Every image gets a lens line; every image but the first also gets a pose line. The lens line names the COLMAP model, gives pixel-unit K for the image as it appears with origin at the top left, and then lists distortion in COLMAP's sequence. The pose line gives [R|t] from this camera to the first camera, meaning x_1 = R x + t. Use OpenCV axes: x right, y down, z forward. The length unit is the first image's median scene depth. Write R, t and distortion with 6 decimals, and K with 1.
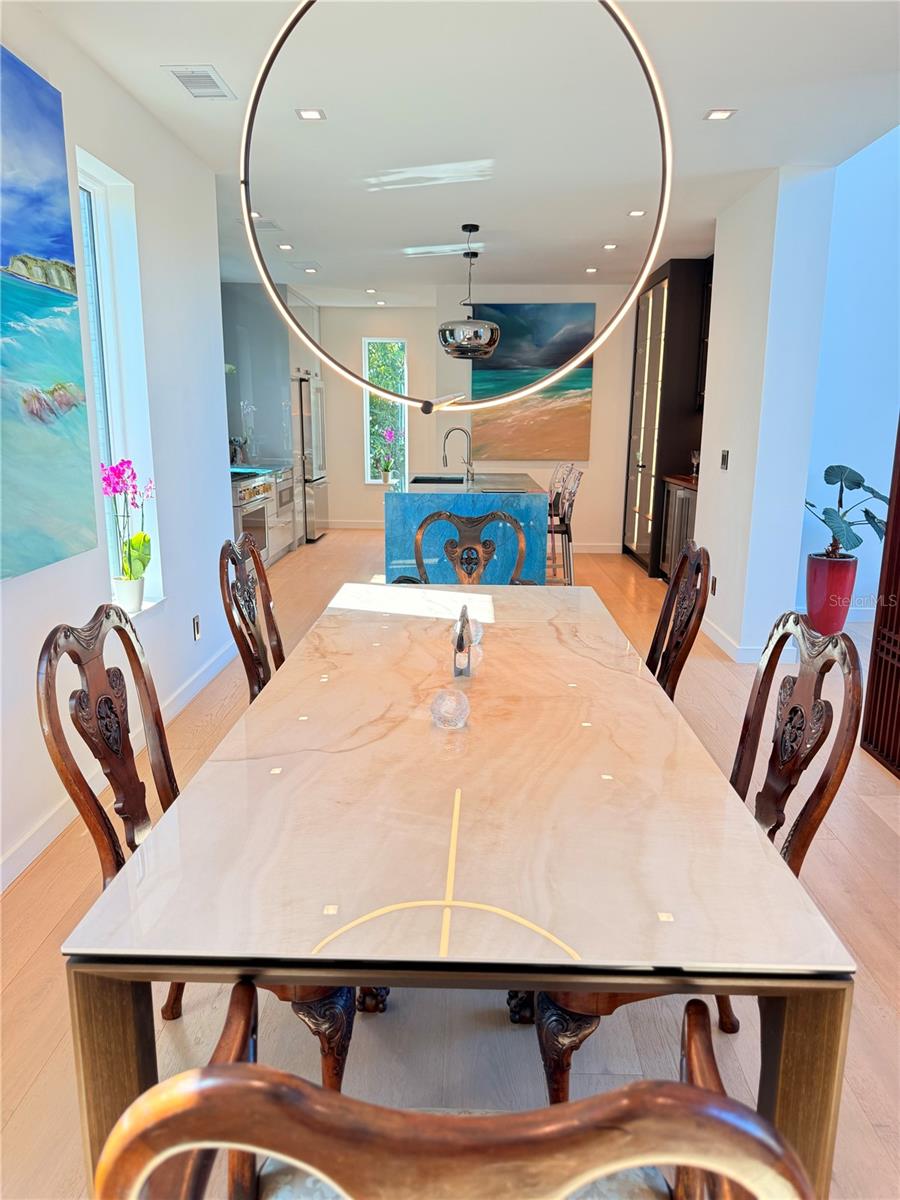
lens RADIAL K [[851.7, 0, 450.0], [0, 851.7, 600.0], [0, 0, 1]] dist [0.071969, -0.105365]
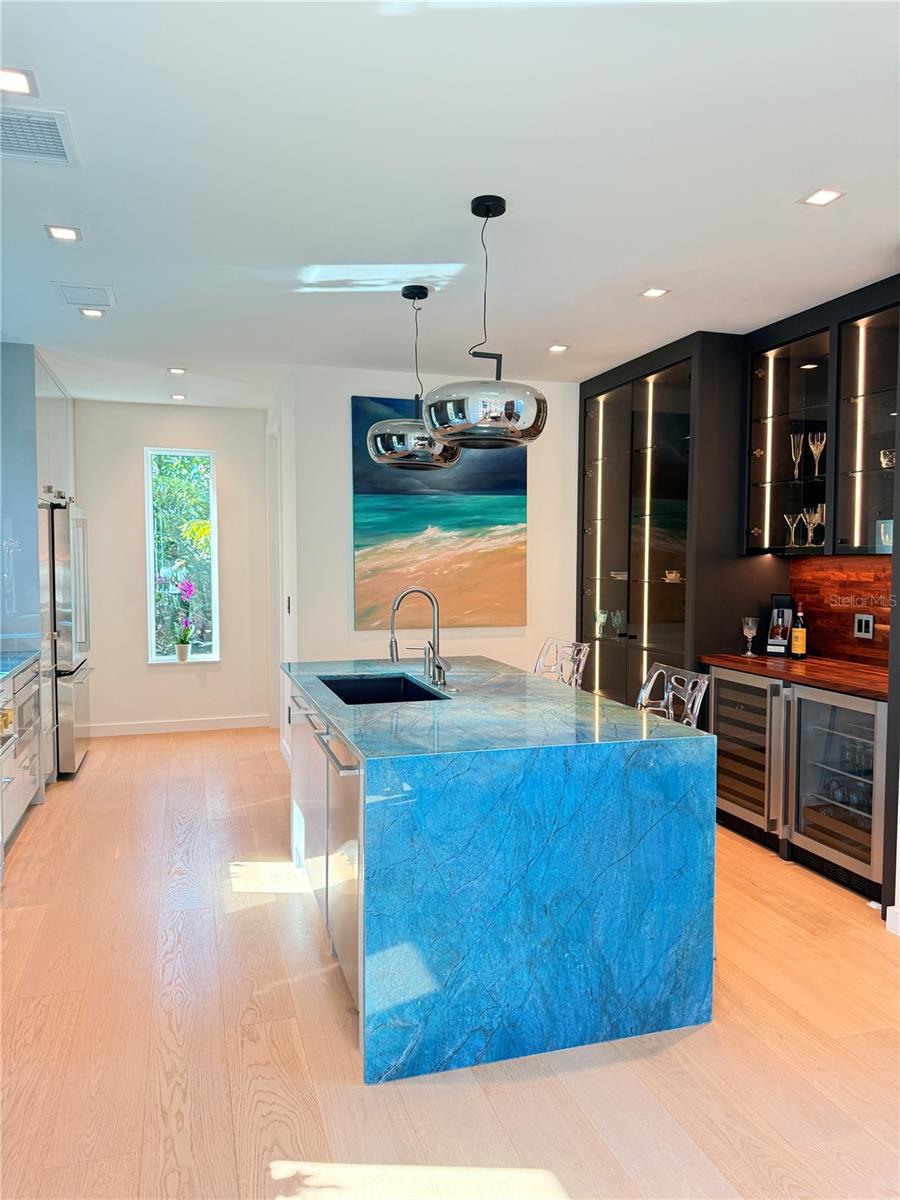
lens RADIAL K [[858.4, 0, 471.7], [0, 858.4, 599.5], [0, 0, 1]] dist [0.166478, -0.310571]
pose [[0.946290, -0.023808, 0.322441, -0.152167], [0.074854, 0.986322, -0.146853, -0.129691], [-0.314535, 0.163102, 0.935129, 0.553599]]
